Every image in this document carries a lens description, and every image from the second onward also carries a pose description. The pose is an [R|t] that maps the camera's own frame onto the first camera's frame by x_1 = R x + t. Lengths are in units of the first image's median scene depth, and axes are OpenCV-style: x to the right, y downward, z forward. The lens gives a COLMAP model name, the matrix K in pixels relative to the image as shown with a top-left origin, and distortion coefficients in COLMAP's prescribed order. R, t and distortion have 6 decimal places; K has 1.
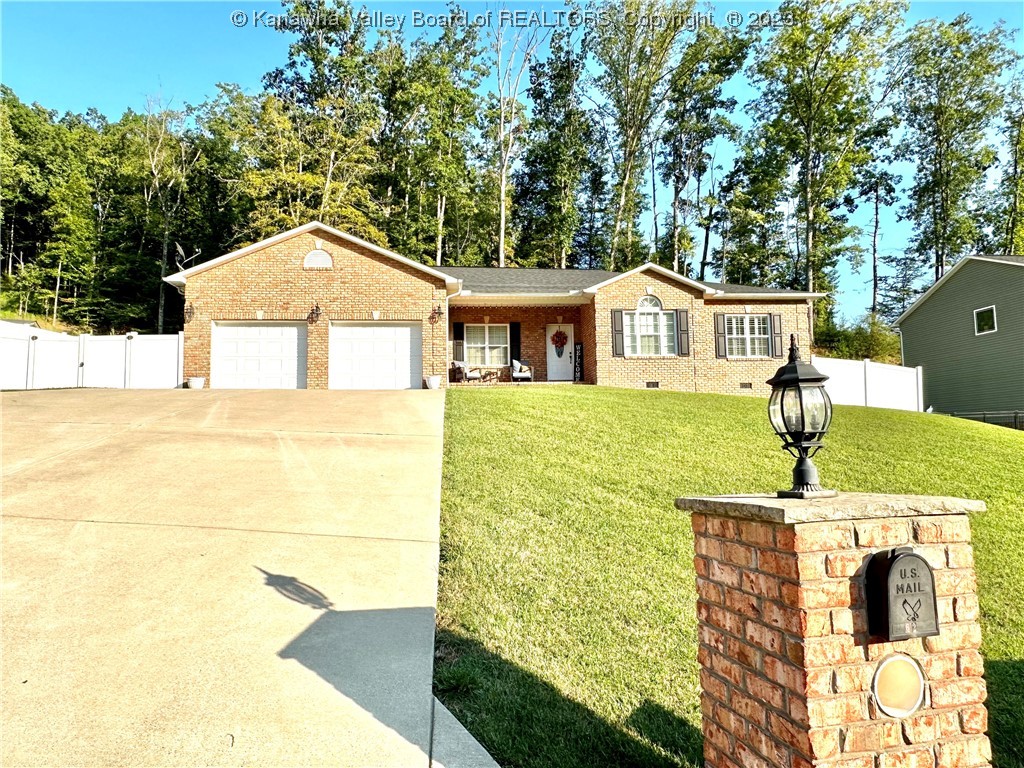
lens RADIAL K [[656.6, 0, 512.0], [0, 656.6, 384.6], [0, 0, 1]] dist [0.004371, 0.000299]
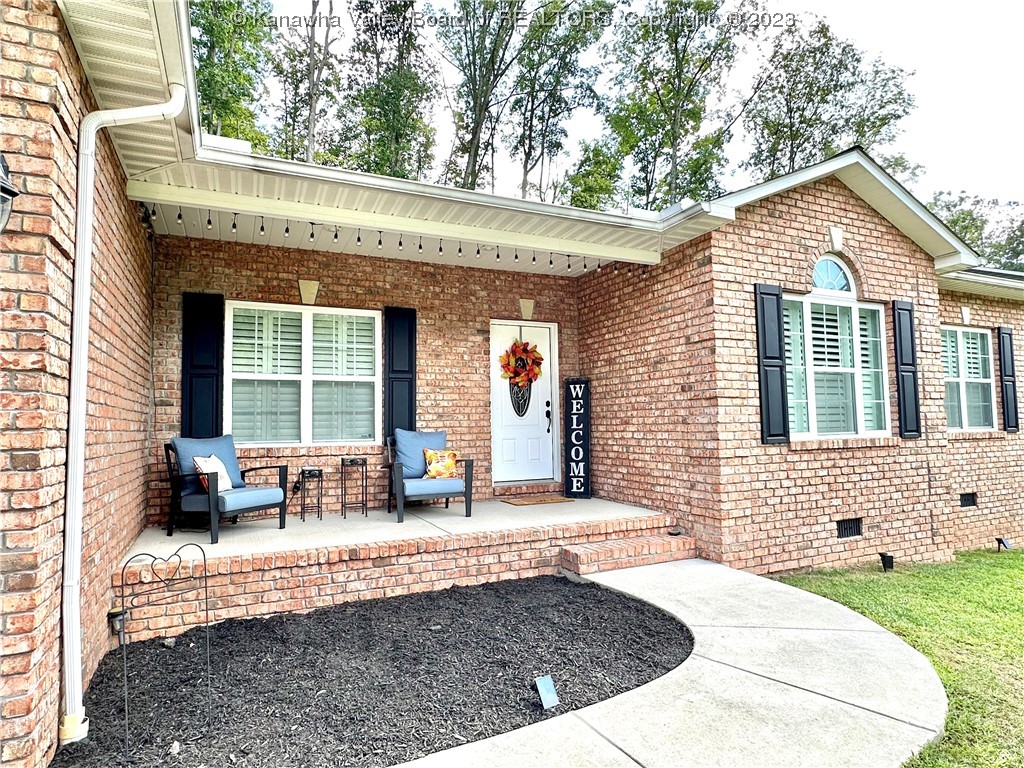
lens RADIAL K [[597.4, 0, 511.3], [0, 597.4, 386.0], [0, 0, 1]] dist [-0.006489, -0.000777]
pose [[0.942416, 0.026494, 0.333391, -0.040932], [-0.031908, 0.999433, 0.010775, -0.061481], [-0.332917, -0.020793, 0.942727, 0.702955]]
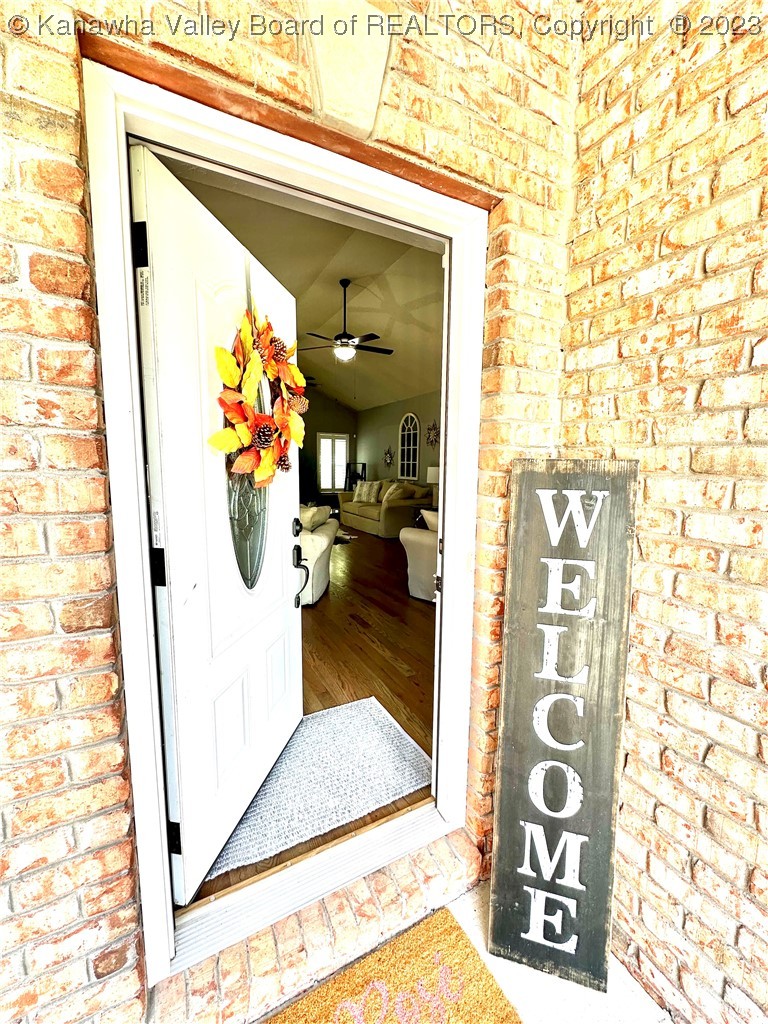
lens RADIAL K [[412.5, 0, 383.4], [0, 412.5, 511.0], [0, 0, 1]] dist [-0.004425, 0.000406]
pose [[0.924359, -0.014692, 0.381241, 0.061871], [-0.062342, 0.980011, 0.188921, -0.065207], [-0.376396, -0.198398, 0.904966, 0.961998]]
